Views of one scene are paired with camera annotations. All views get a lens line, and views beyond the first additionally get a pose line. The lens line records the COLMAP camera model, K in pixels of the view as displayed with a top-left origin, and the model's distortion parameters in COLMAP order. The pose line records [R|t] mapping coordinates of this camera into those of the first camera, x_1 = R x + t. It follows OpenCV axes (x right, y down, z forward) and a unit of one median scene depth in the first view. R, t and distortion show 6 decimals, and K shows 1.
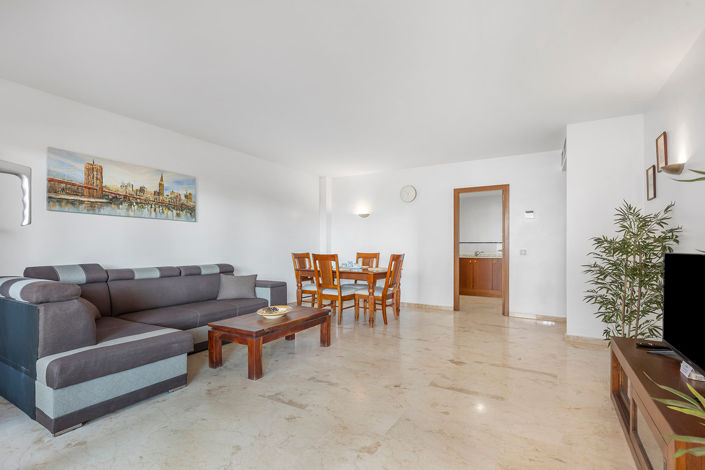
lens RADIAL K [[323.1, 0, 355.0], [0, 323.1, 249.0], [0, 0, 1]] dist [0.001591, -0.000049]
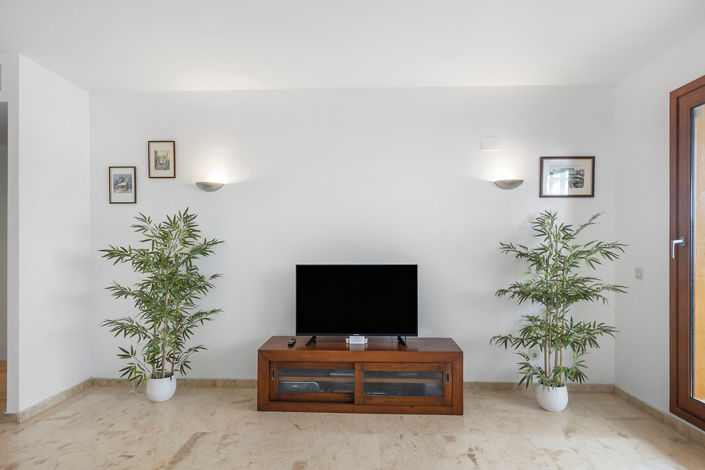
lens RADIAL K [[399.8, 0, 352.4], [0, 399.8, 243.8], [0, 0, 1]] dist [-0.000006, 0.000638]
pose [[-0.475367, -0.001796, 0.879786, -0.263620], [0.006778, 0.999961, 0.005704, -0.037225], [-0.879761, 0.008675, -0.475336, 0.814198]]
